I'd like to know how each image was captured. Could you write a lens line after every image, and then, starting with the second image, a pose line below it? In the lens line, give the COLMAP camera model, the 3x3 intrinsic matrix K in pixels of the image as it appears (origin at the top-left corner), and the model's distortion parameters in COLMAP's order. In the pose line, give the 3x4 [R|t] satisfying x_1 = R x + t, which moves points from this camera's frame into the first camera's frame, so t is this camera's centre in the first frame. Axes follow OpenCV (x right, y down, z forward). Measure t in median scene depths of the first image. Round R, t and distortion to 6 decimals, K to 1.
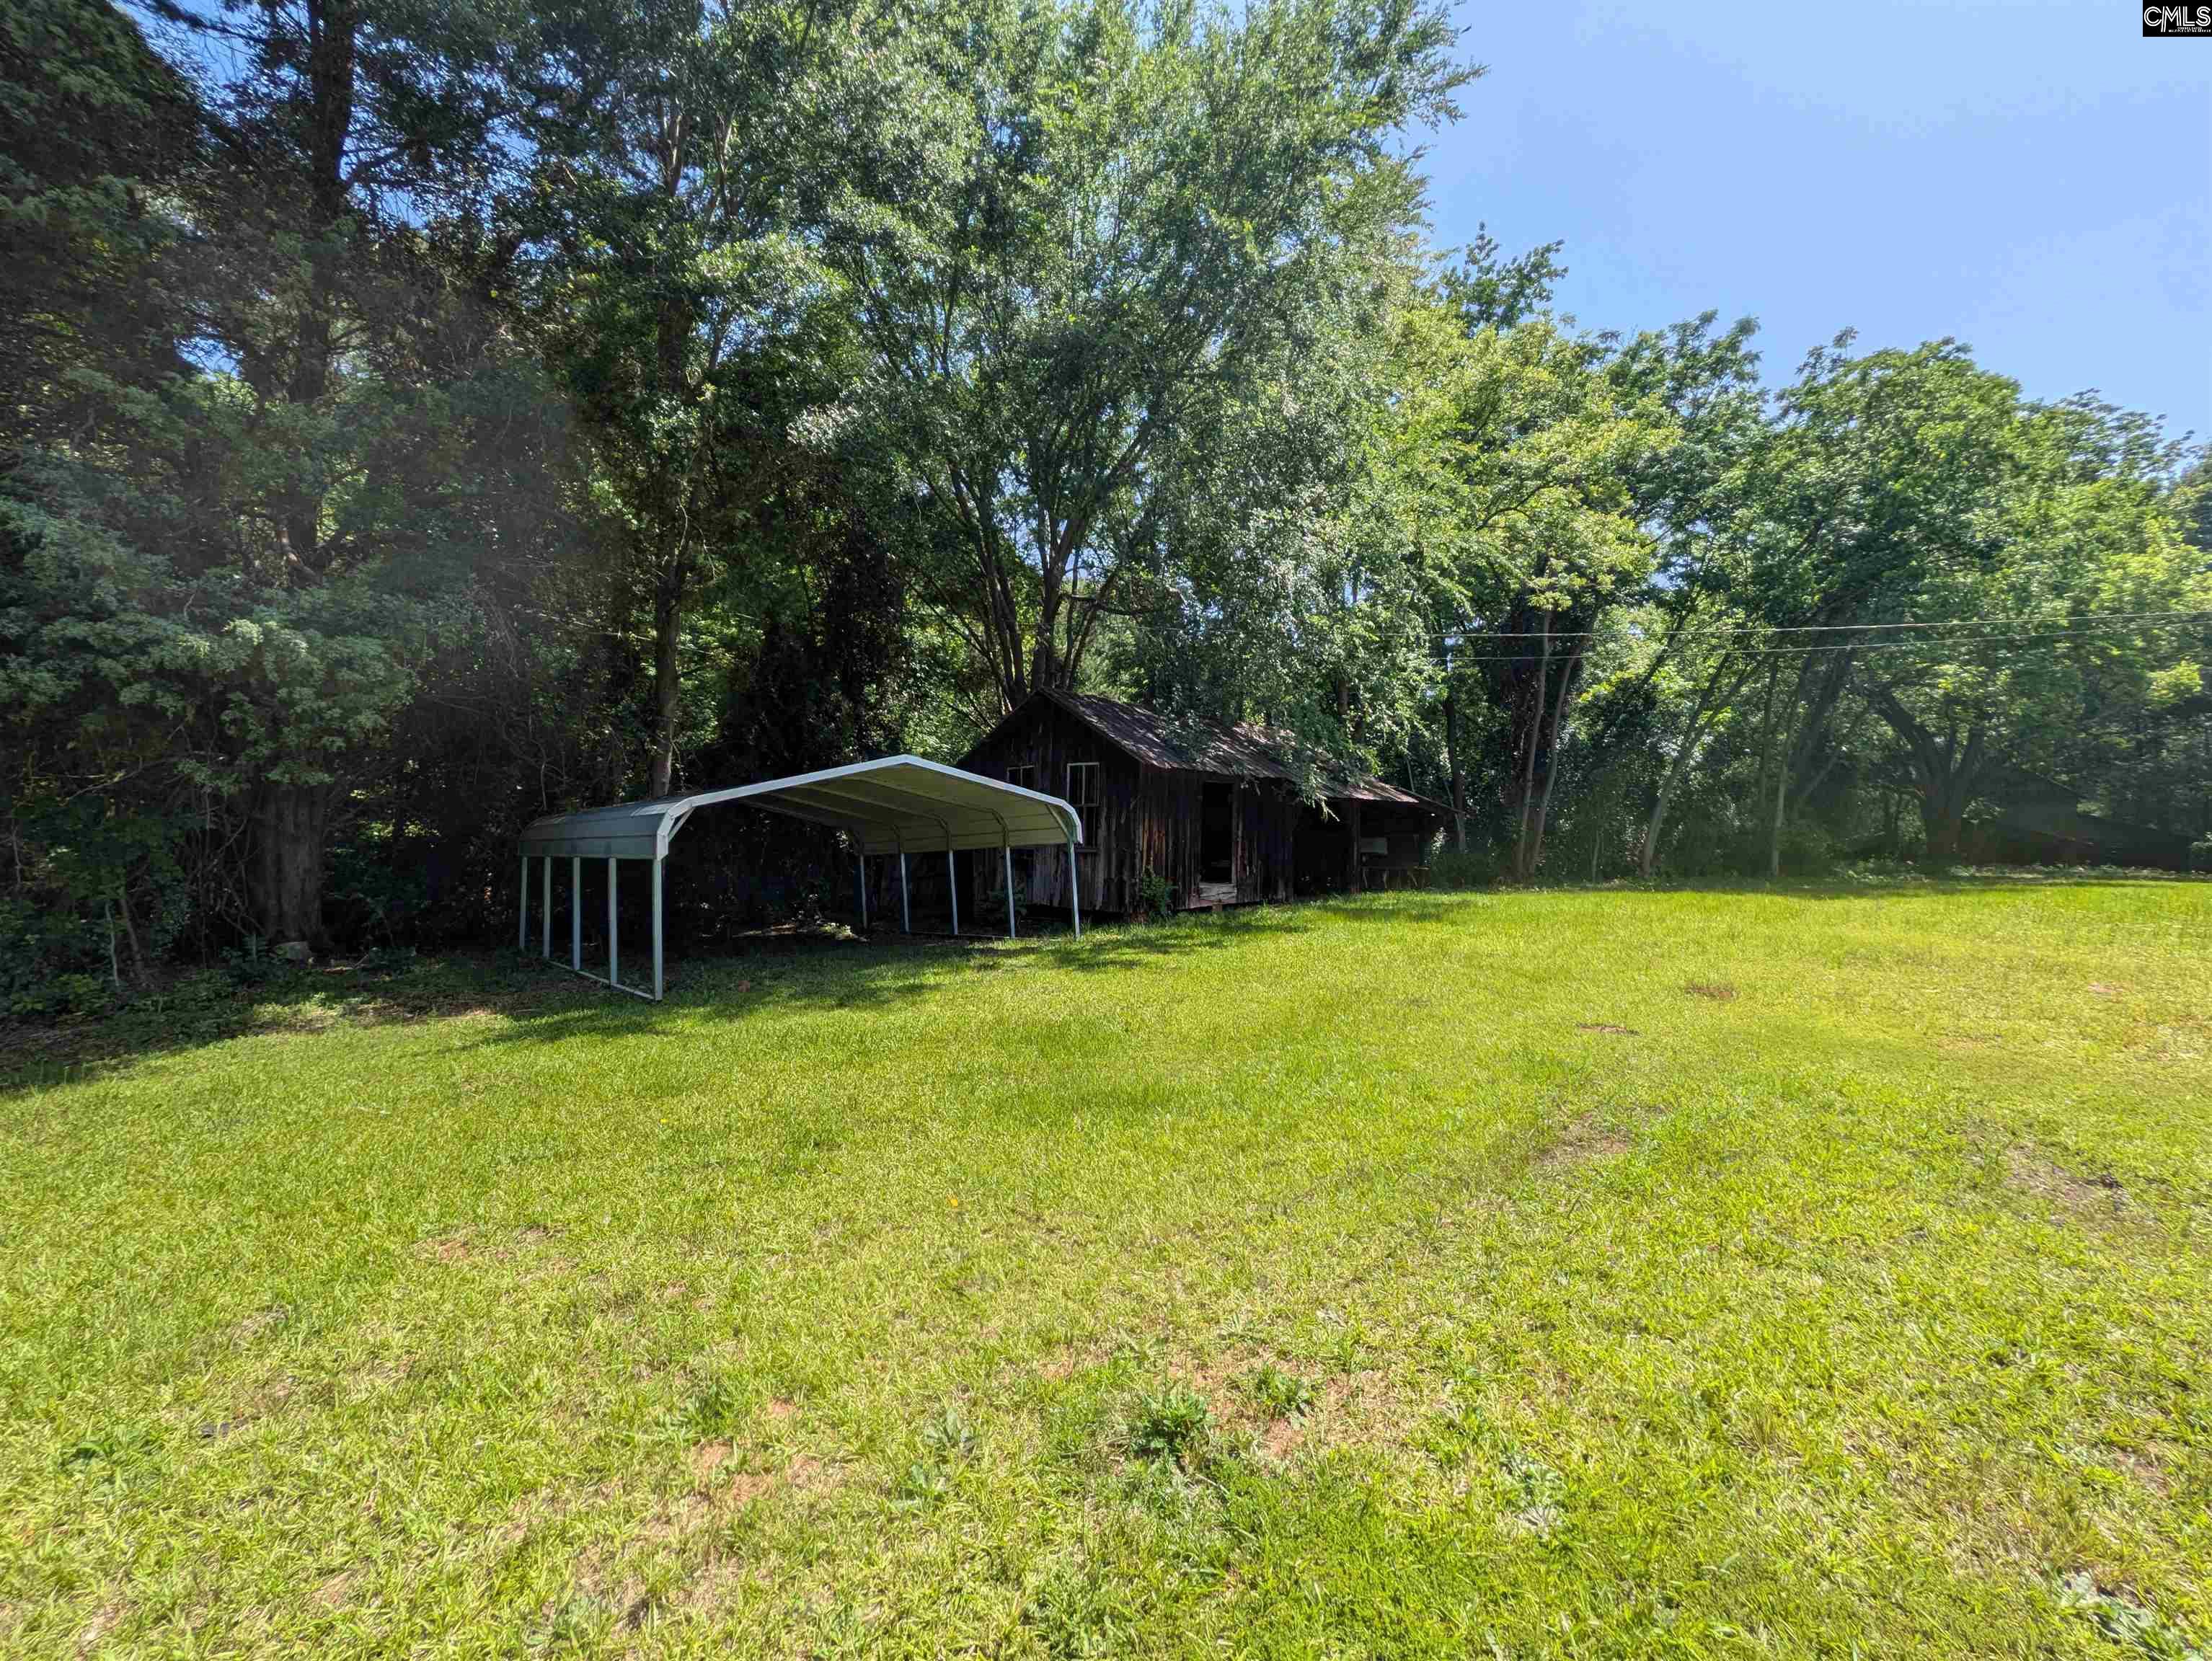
lens RADIAL K [[890.1, 0, 1107.1], [0, 890.1, 825.4], [0, 0, 1]] dist [0.002184, 0.000390]
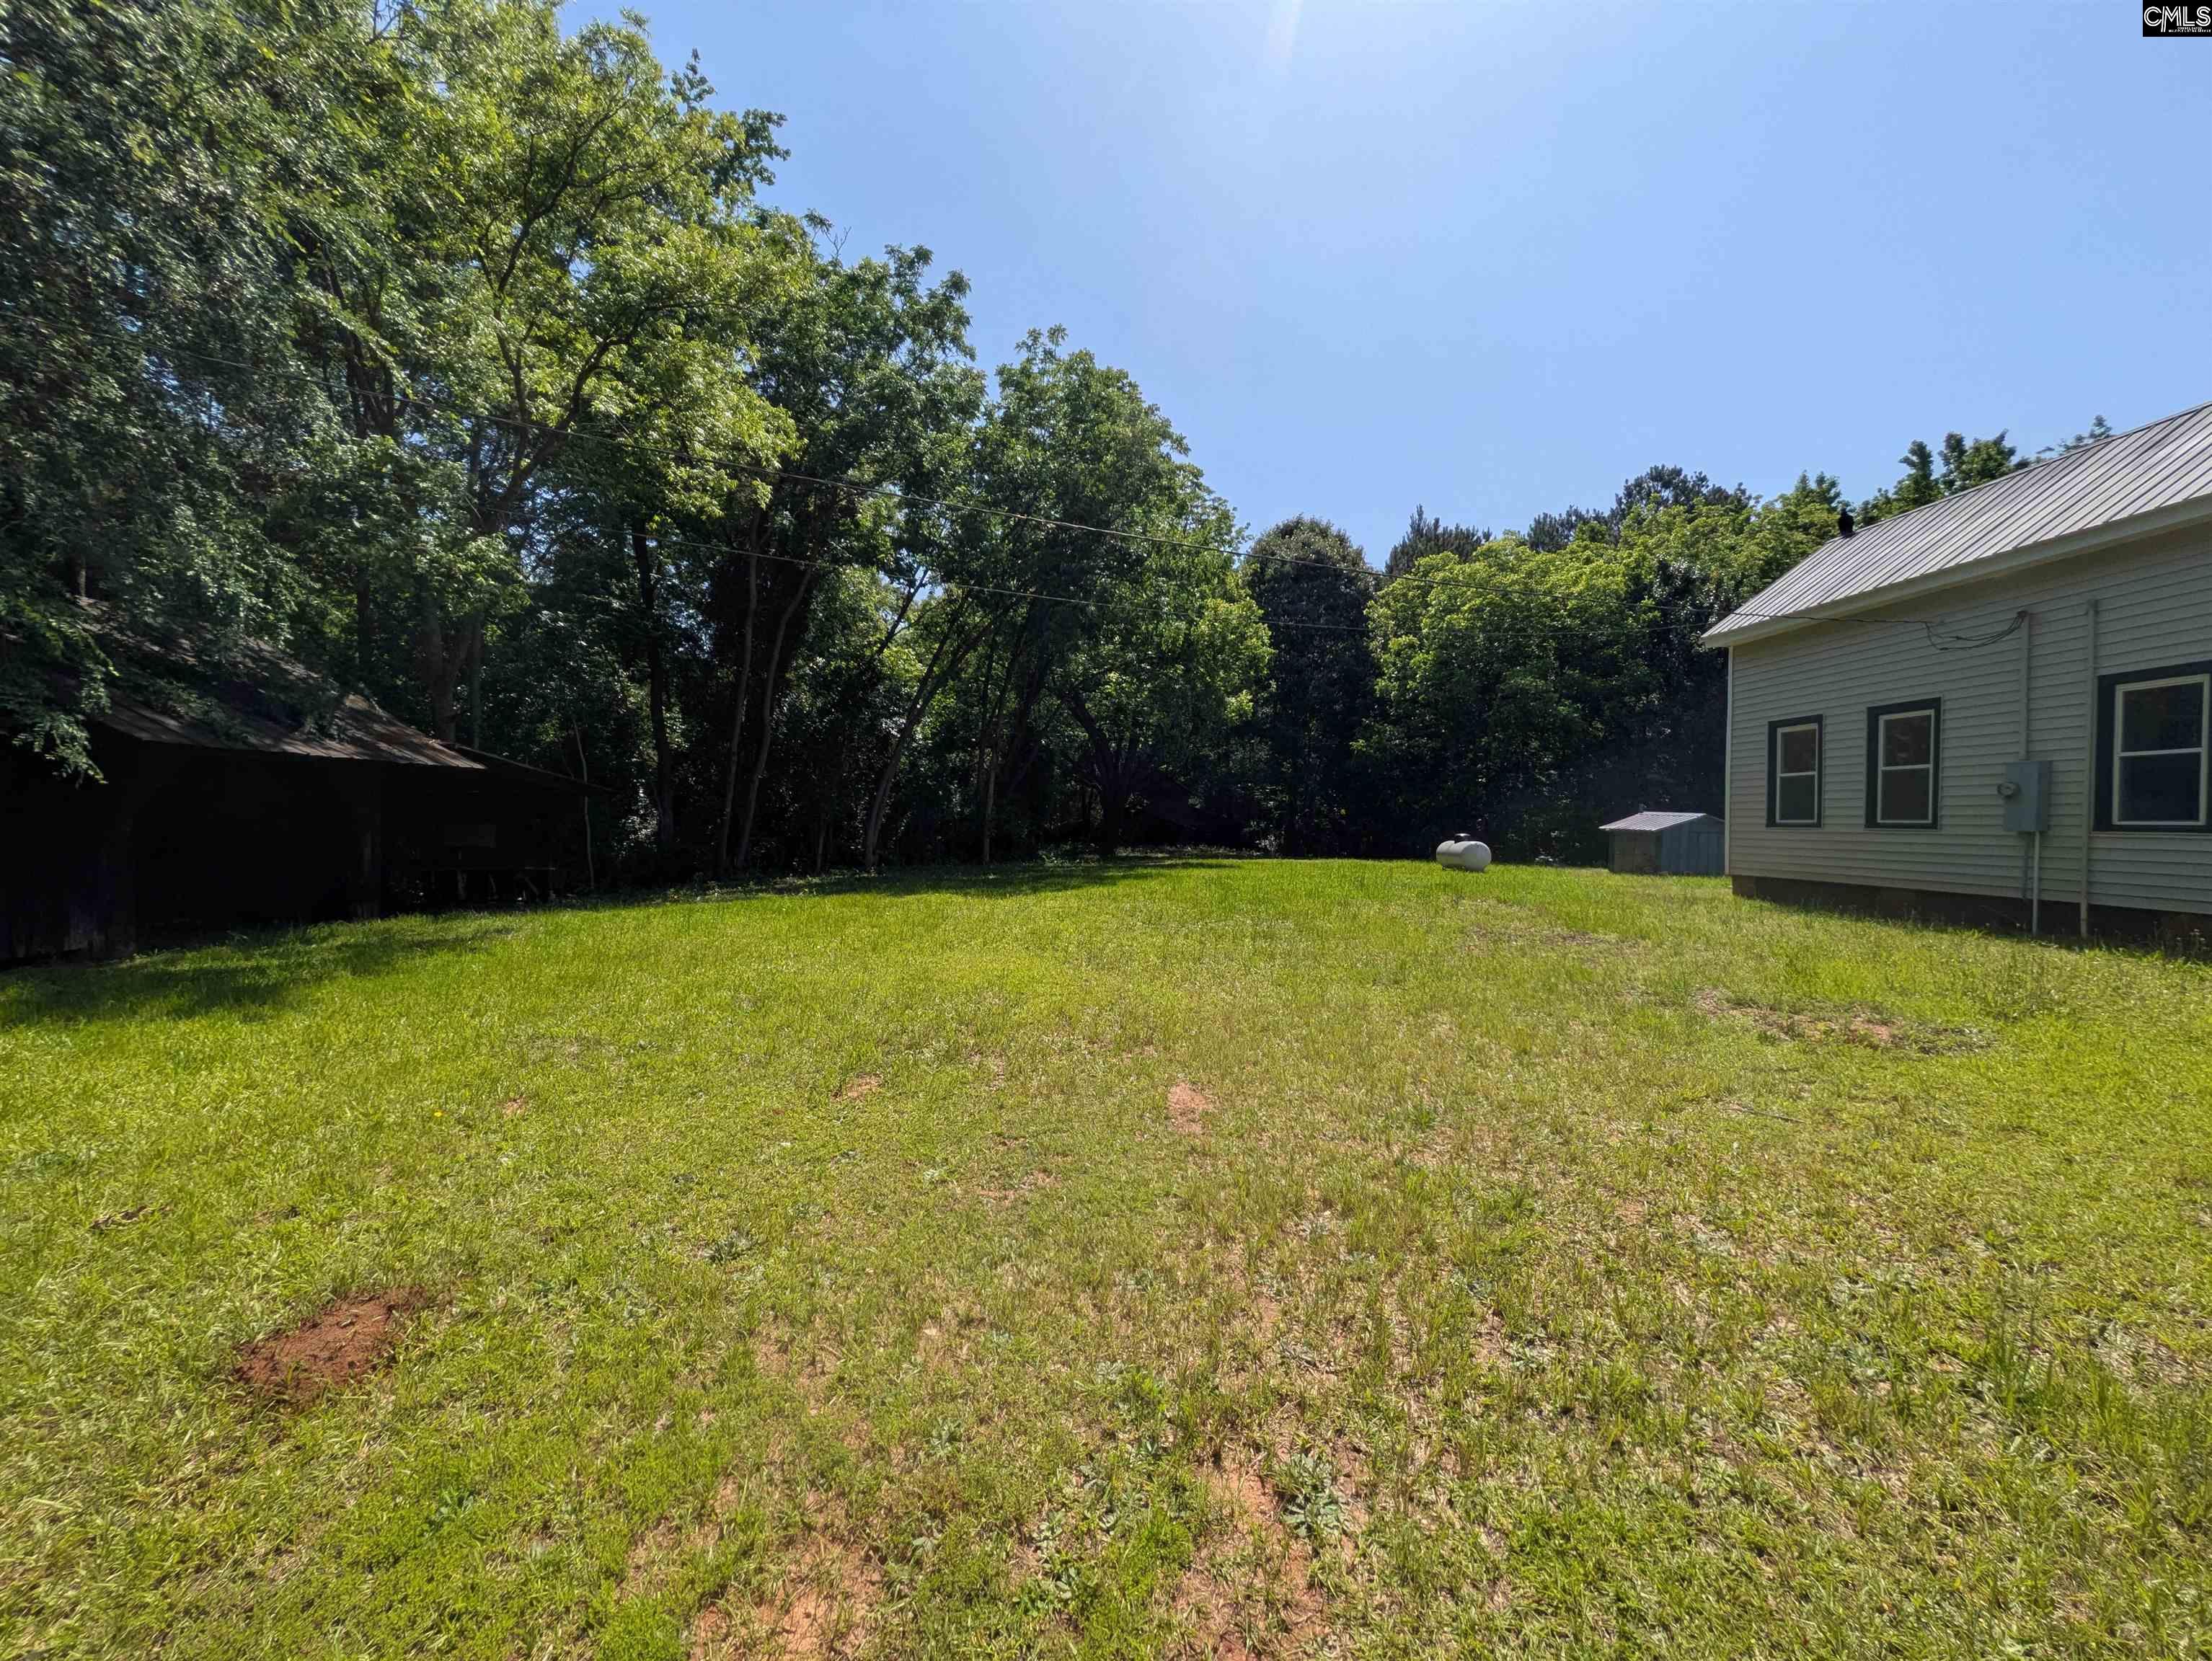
lens RADIAL K [[890.1, 0, 1105.5], [0, 890.1, 825.7], [0, 0, 1]] dist [0.002184, 0.000390]
pose [[0.742113, 0.004650, 0.670259, 0.167814], [-0.018731, 0.999729, 0.013804, -0.001096], [-0.670013, -0.022799, 0.741999, 0.151113]]
